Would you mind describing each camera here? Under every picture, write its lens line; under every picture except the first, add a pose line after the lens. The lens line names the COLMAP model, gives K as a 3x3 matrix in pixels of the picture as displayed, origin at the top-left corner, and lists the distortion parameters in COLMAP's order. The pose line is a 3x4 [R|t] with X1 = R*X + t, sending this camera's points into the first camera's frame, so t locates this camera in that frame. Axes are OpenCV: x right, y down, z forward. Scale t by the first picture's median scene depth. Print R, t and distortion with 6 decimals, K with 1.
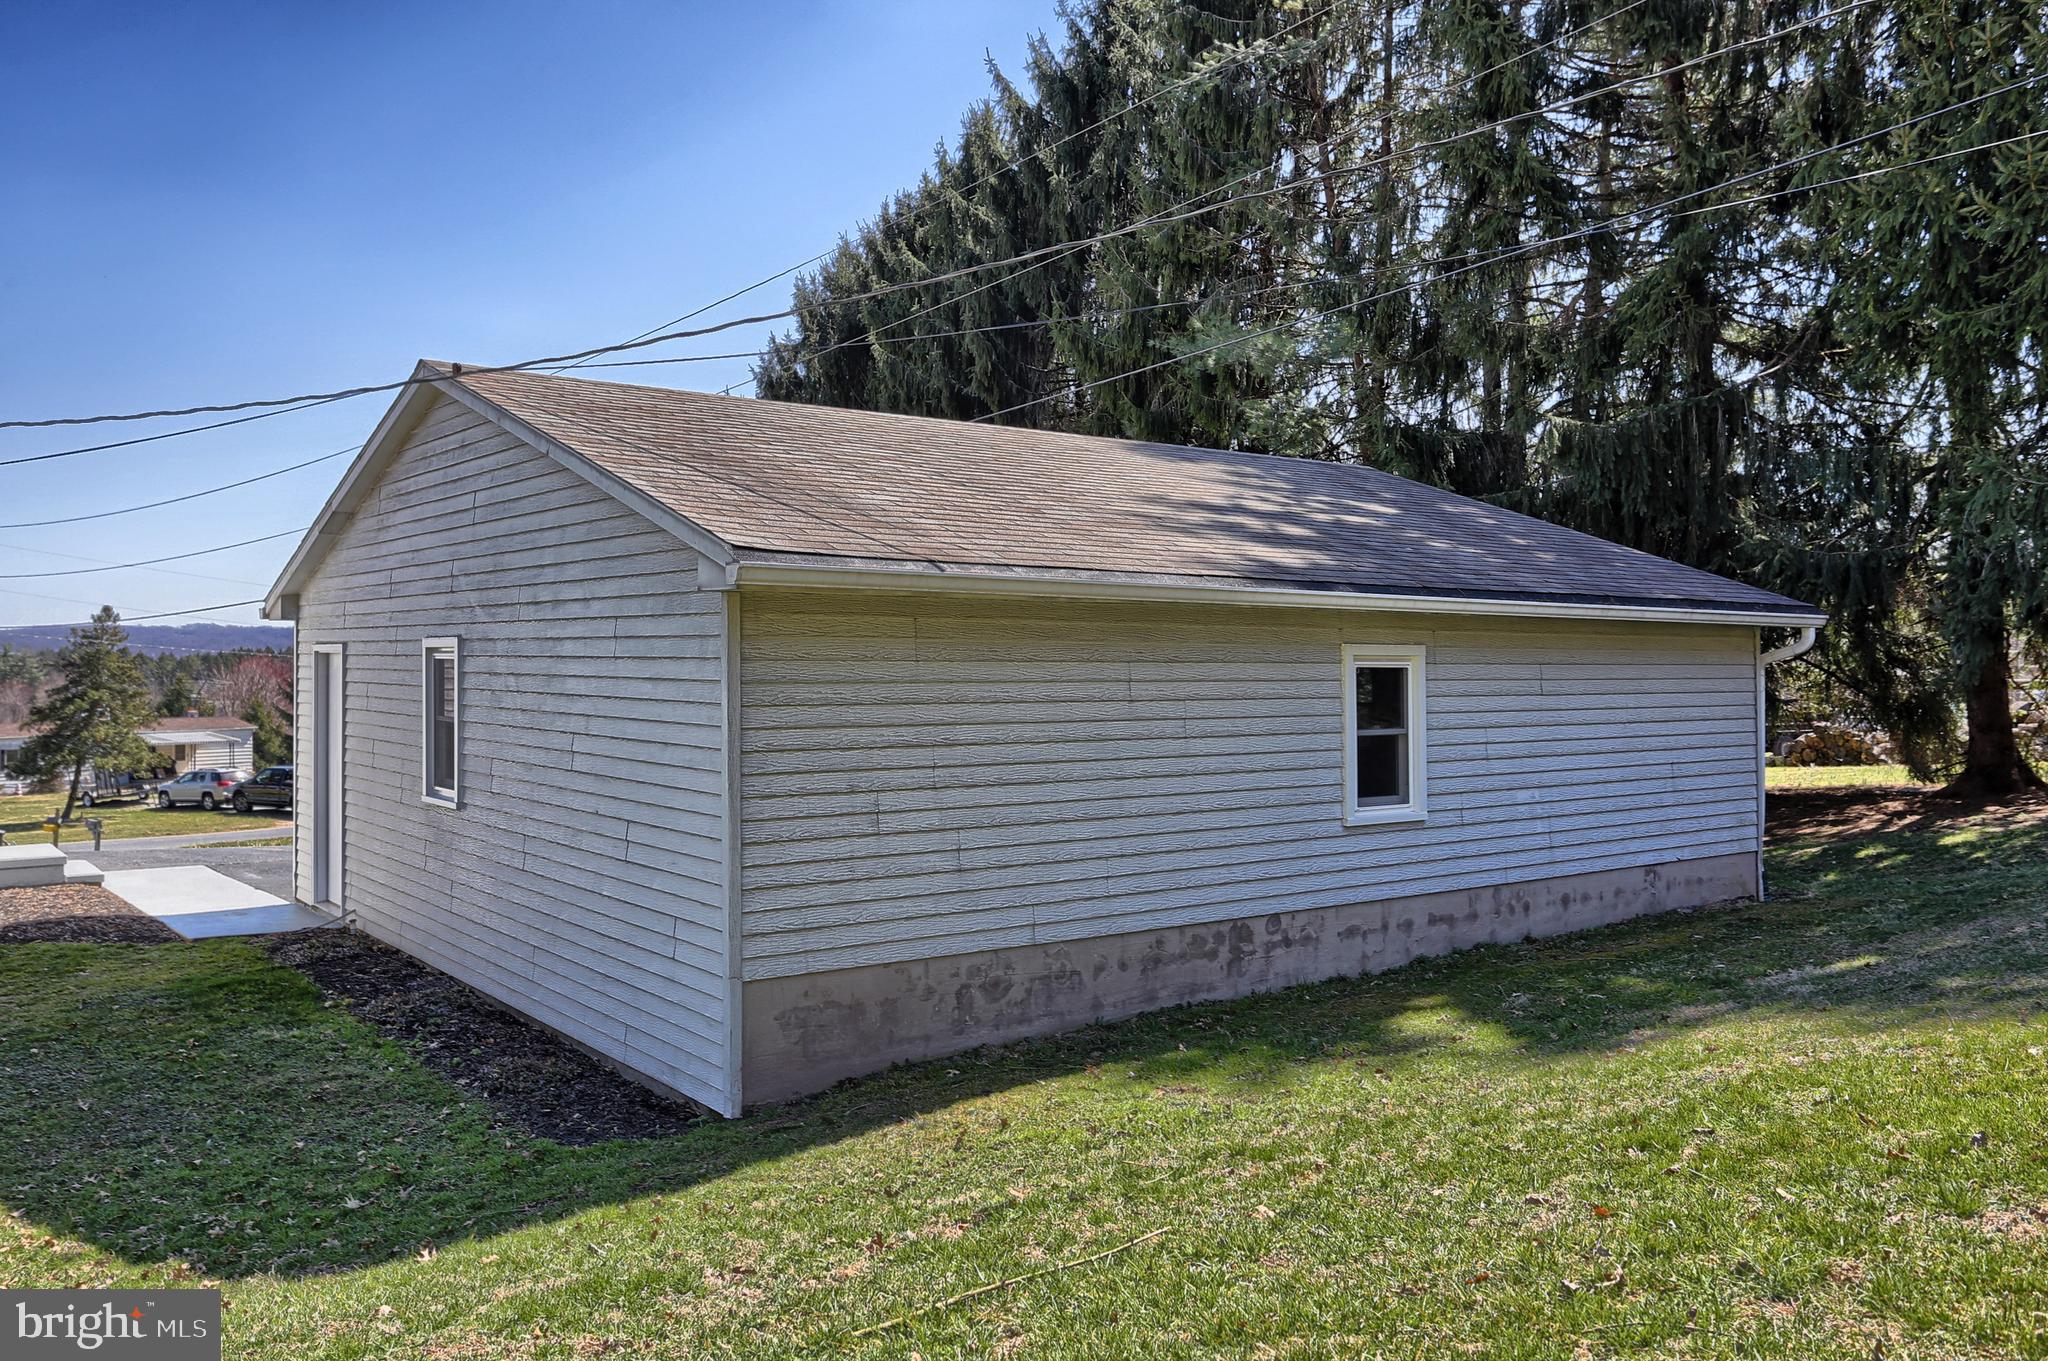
lens RADIAL K [[1570.6, 0, 1024.0], [0, 1570.6, 680.5], [0, 0, 1]] dist [0.002598, 0.000804]
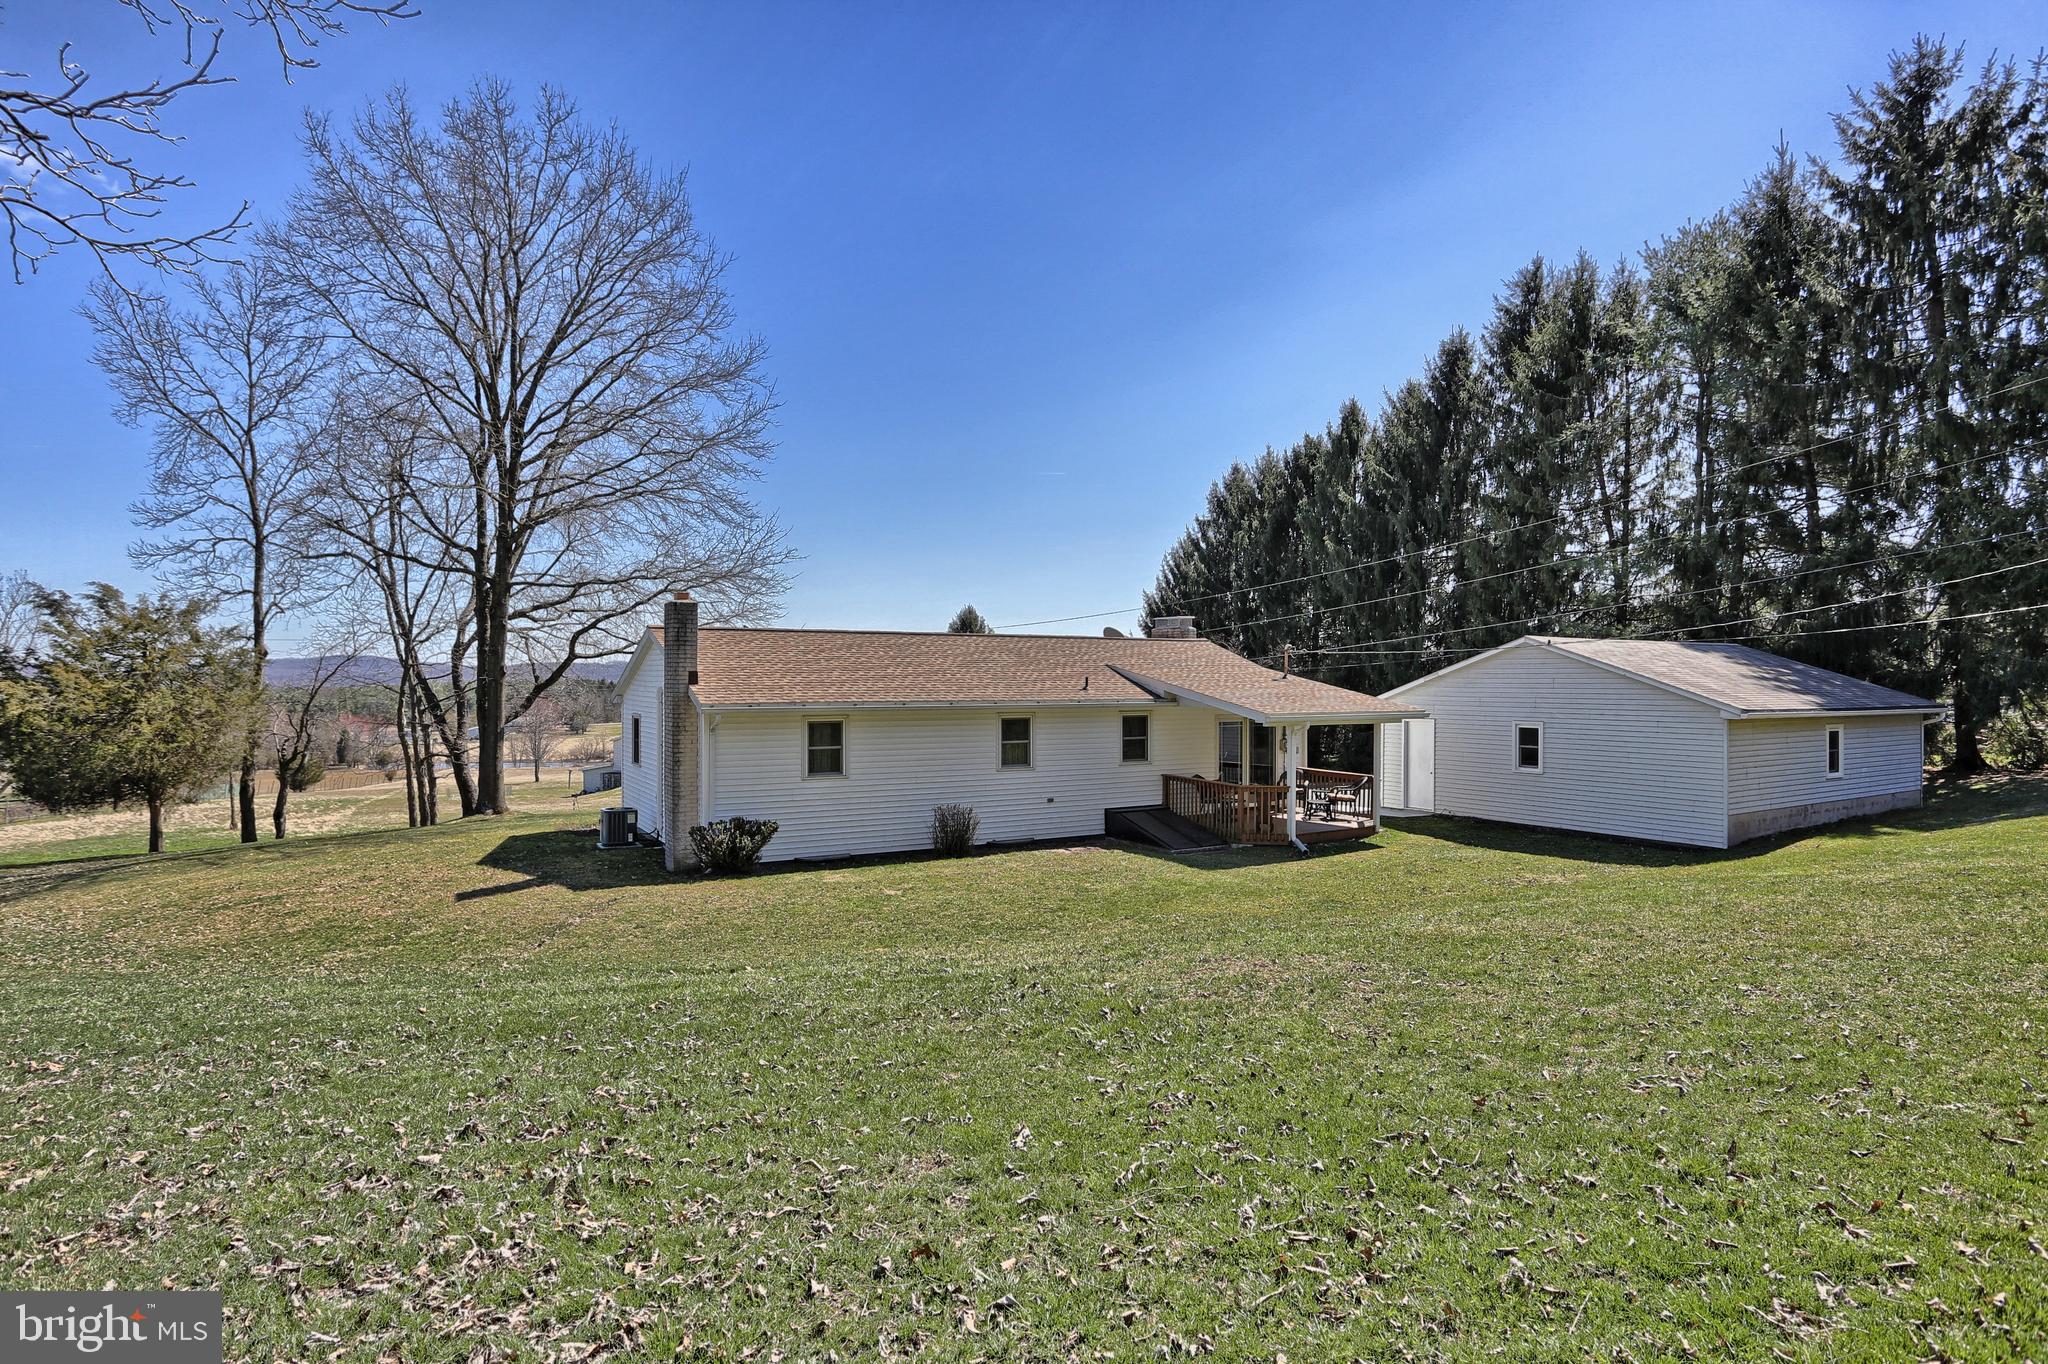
lens RADIAL K [[1077.5, 0, 1019.7], [0, 1077.5, 683.4], [0, 0, 1]] dist [-0.084727, 0.031457]
pose [[0.992396, -0.003051, -0.123046, -1.161089], [0.001745, 0.999941, -0.010721, -0.085523], [0.123072, 0.010425, 0.992343, -1.330442]]
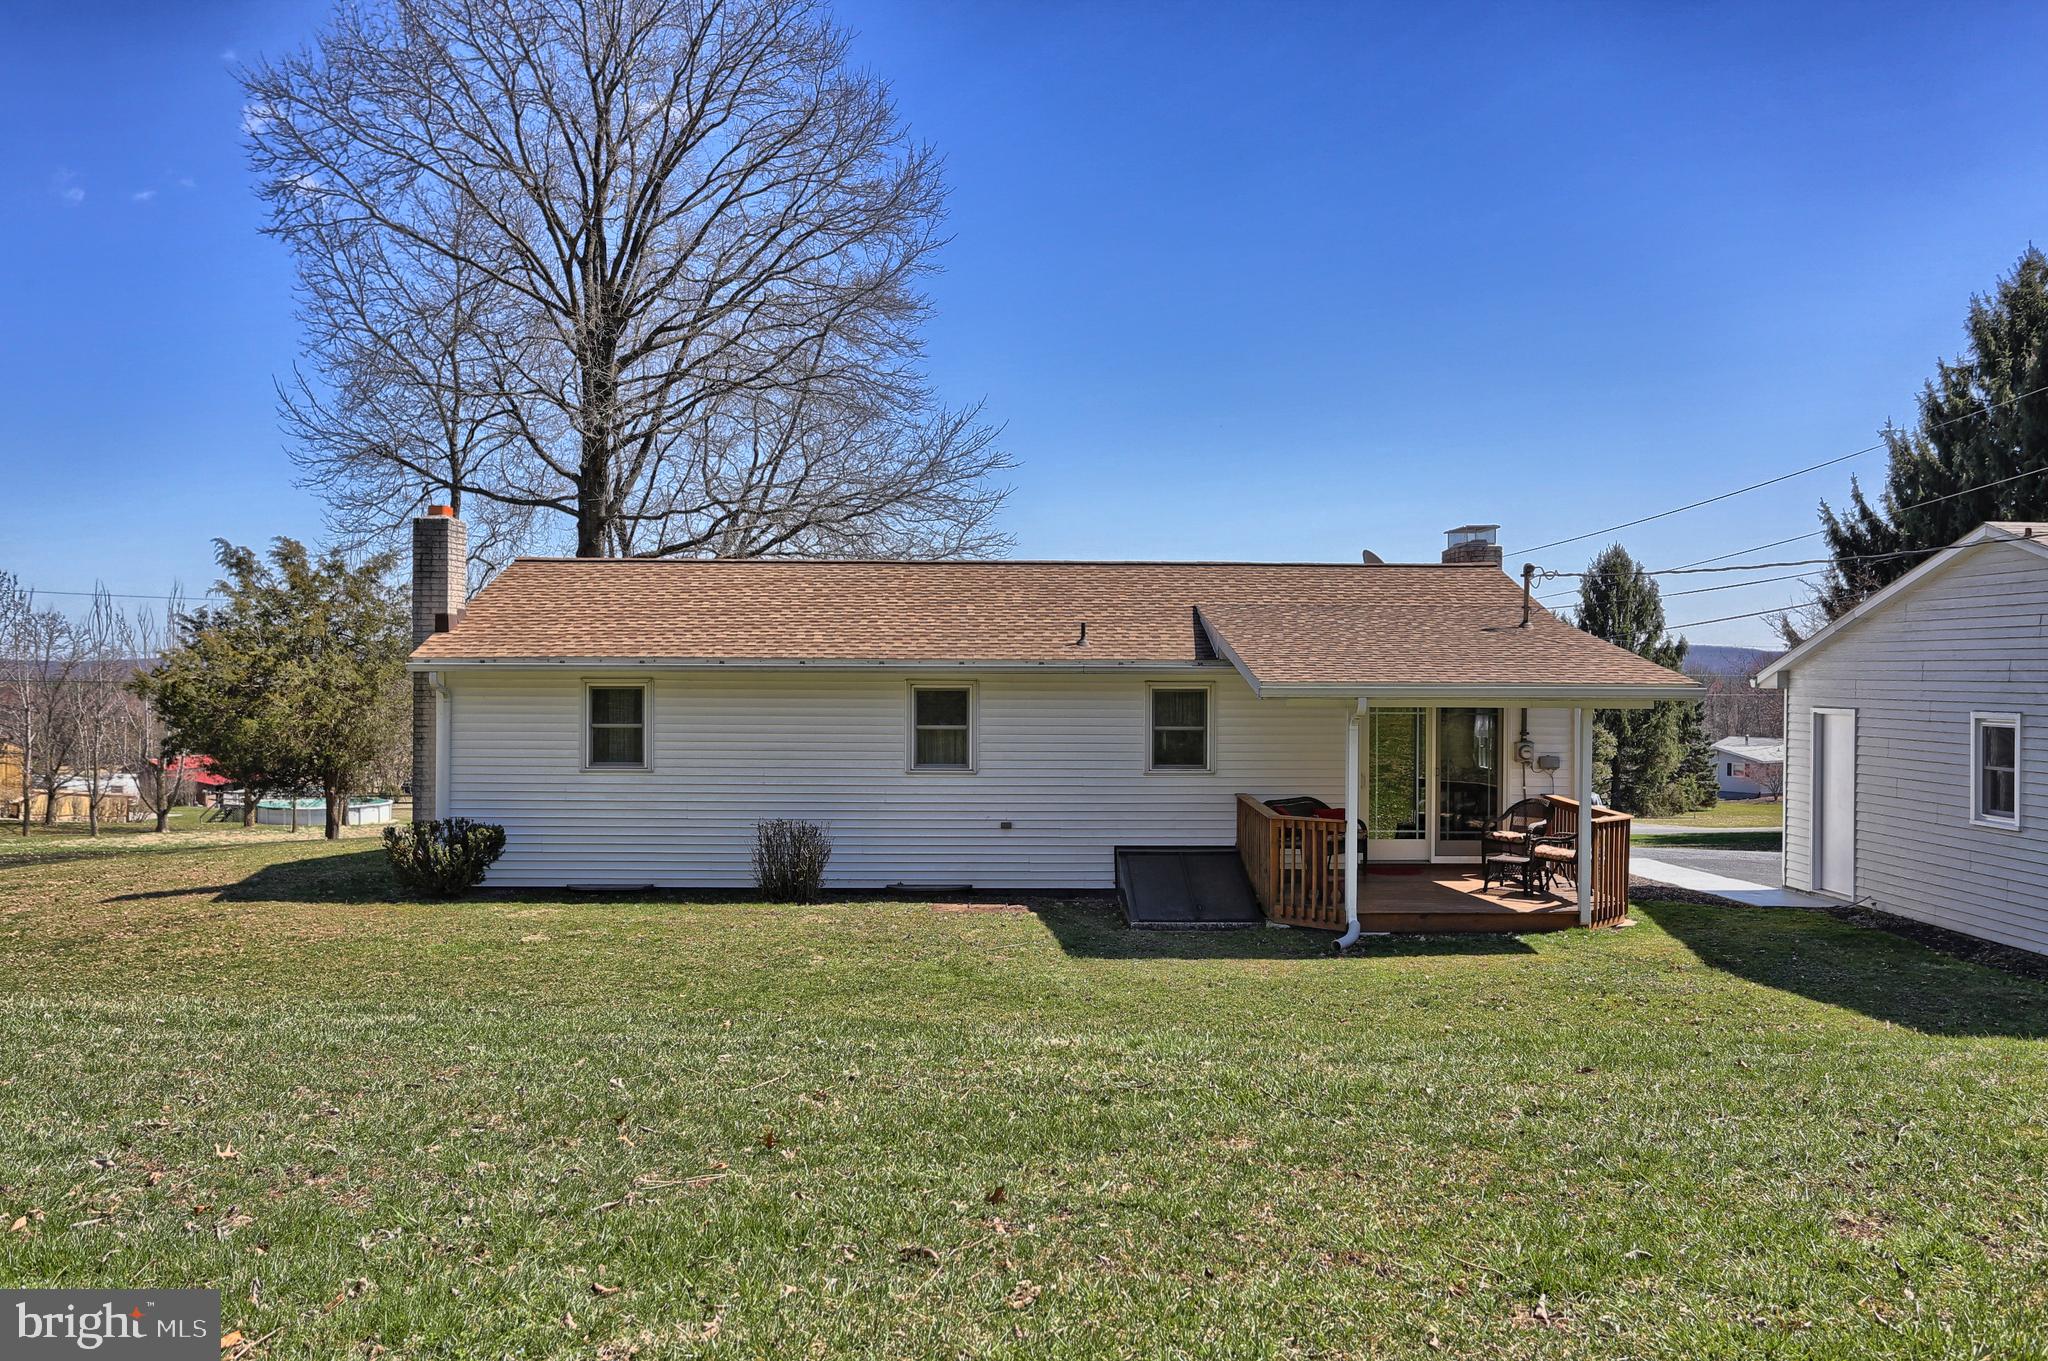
lens RADIAL K [[1570.6, 0, 1024.0], [0, 1570.6, 680.5], [0, 0, 1]] dist [0.002598, 0.000804]
pose [[0.807427, 0.003772, -0.589956, -0.239966], [-0.009398, 0.999935, -0.006468, -0.039449], [0.589893, 0.010766, 0.807409, -0.726574]]
